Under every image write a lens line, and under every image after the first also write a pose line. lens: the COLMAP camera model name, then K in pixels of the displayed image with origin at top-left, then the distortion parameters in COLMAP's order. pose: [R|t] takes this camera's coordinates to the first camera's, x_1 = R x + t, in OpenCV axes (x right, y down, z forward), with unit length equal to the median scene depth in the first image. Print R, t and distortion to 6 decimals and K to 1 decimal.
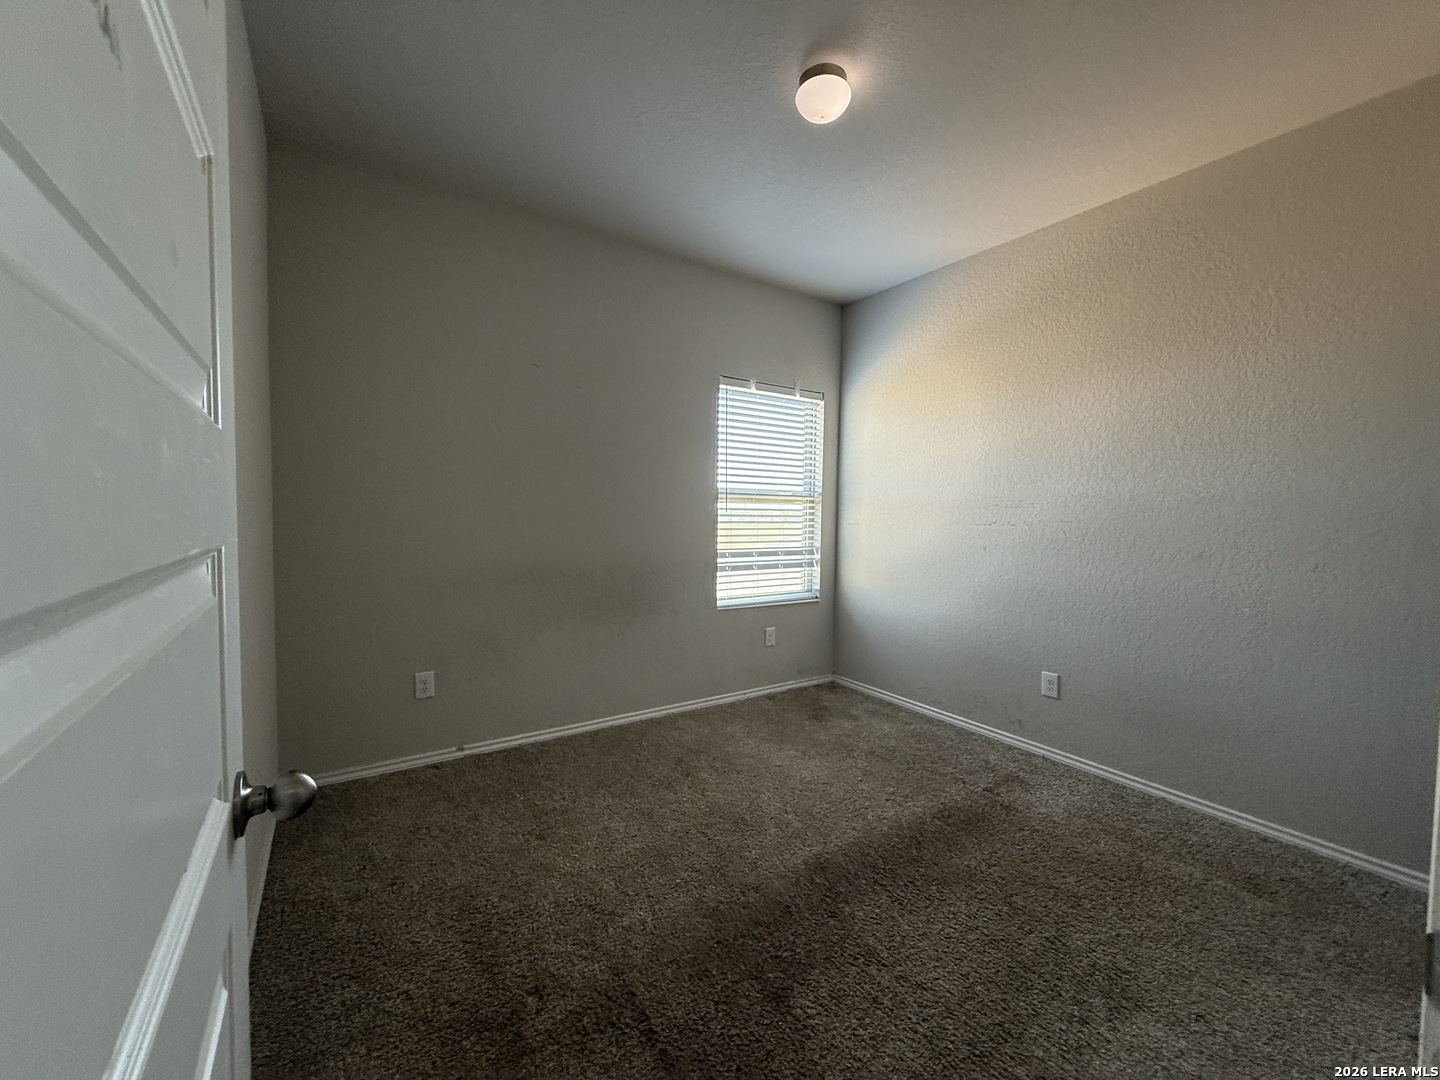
lens RADIAL K [[574.4, 0, 720.0], [0, 574.4, 540.0], [0, 0, 1]] dist [0.000123, 0.000031]
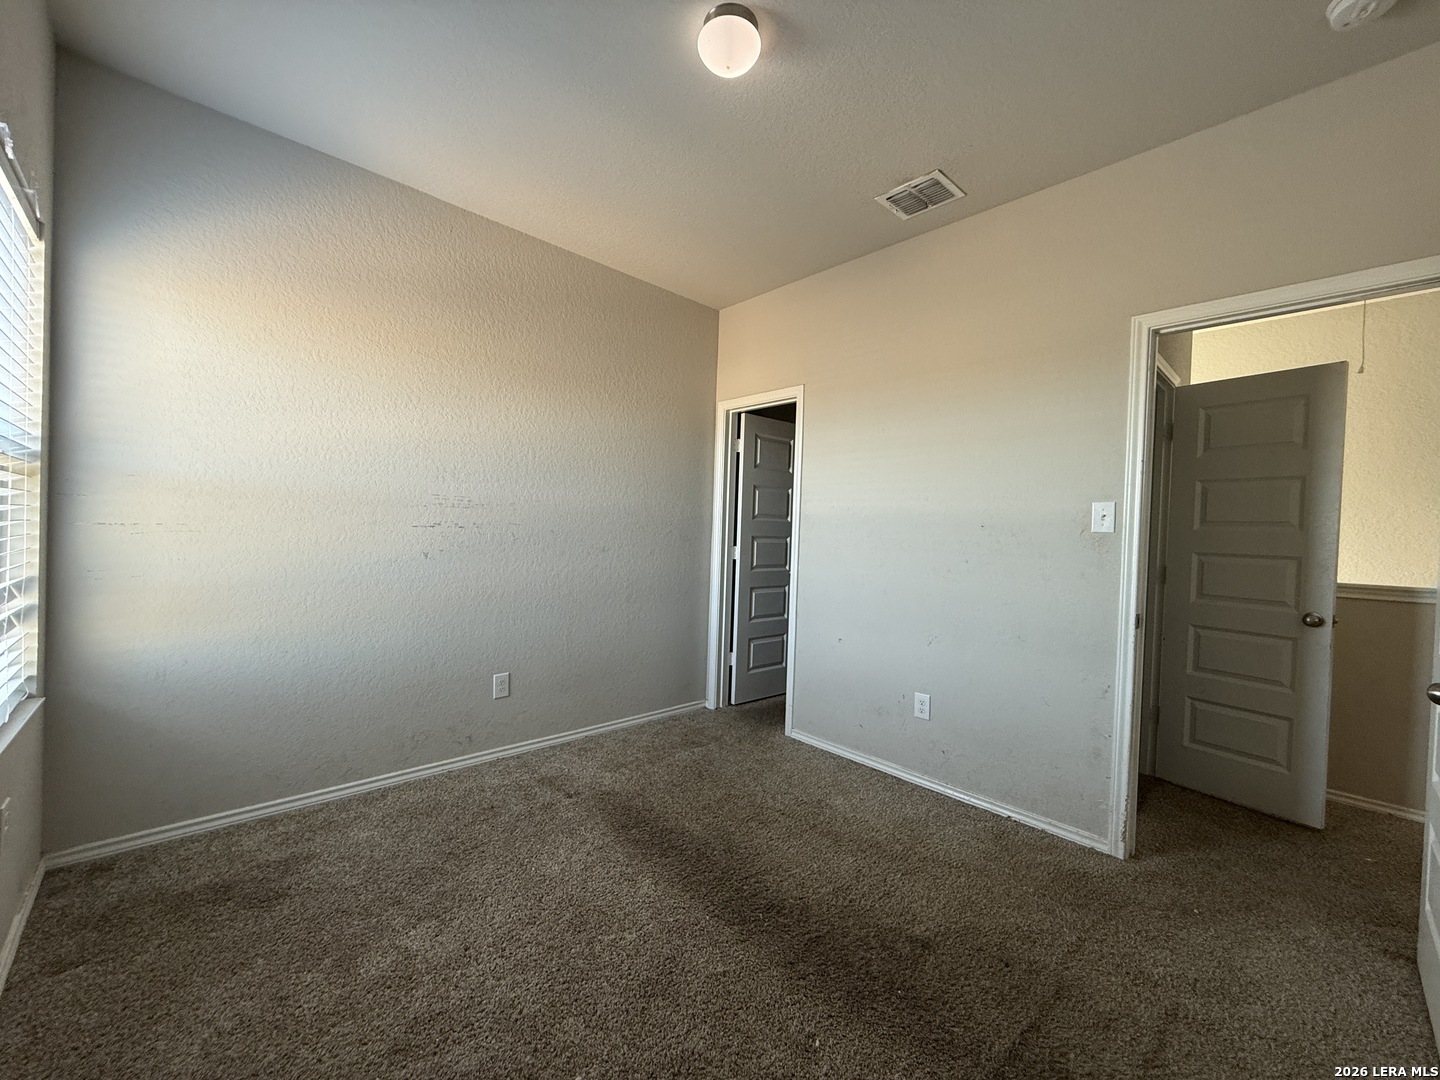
lens RADIAL K [[574.4, 0, 720.0], [0, 574.4, 540.0], [0, 0, 1]] dist [0.000123, 0.000031]
pose [[-0.165493, -0.040460, 0.985381, -0.462340], [0.008320, 0.999065, 0.042419, -0.041907], [-0.986176, 0.015219, -0.165002, 0.770210]]
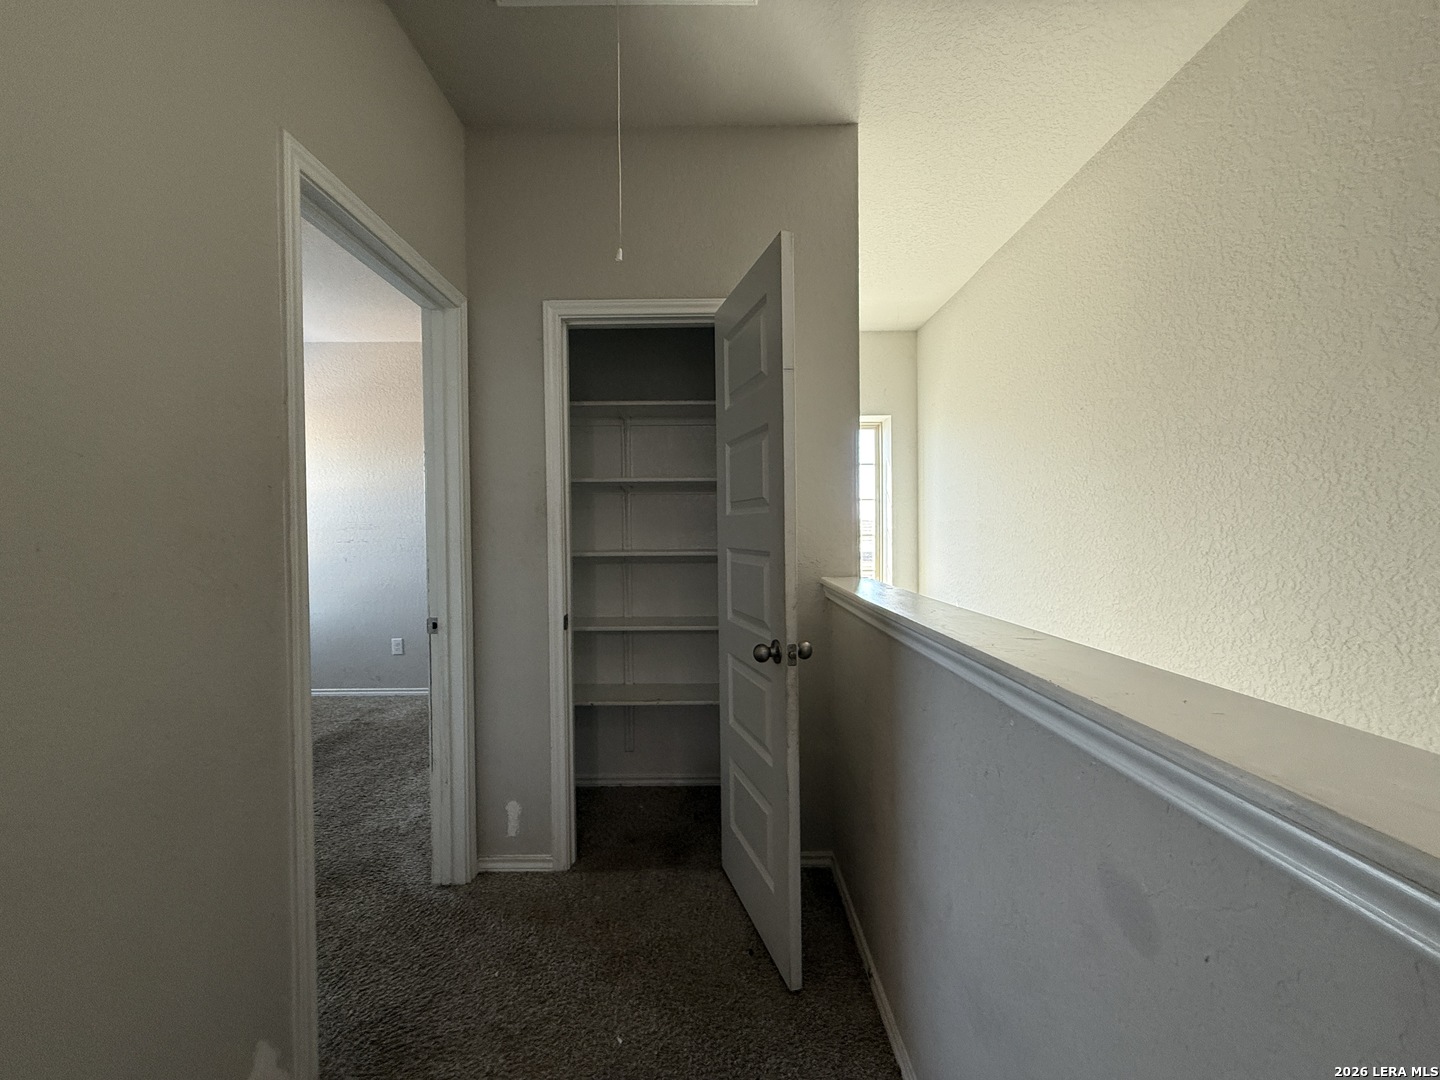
lens RADIAL K [[574.4, 0, 720.0], [0, 574.4, 540.0], [0, 0, 1]] dist [0.000123, 0.000031]
pose [[0.547789, -0.034209, 0.835917, -0.207743], [0.057867, 0.998320, 0.002934, 0.017041], [-0.834613, 0.046765, 0.548848, -0.534592]]
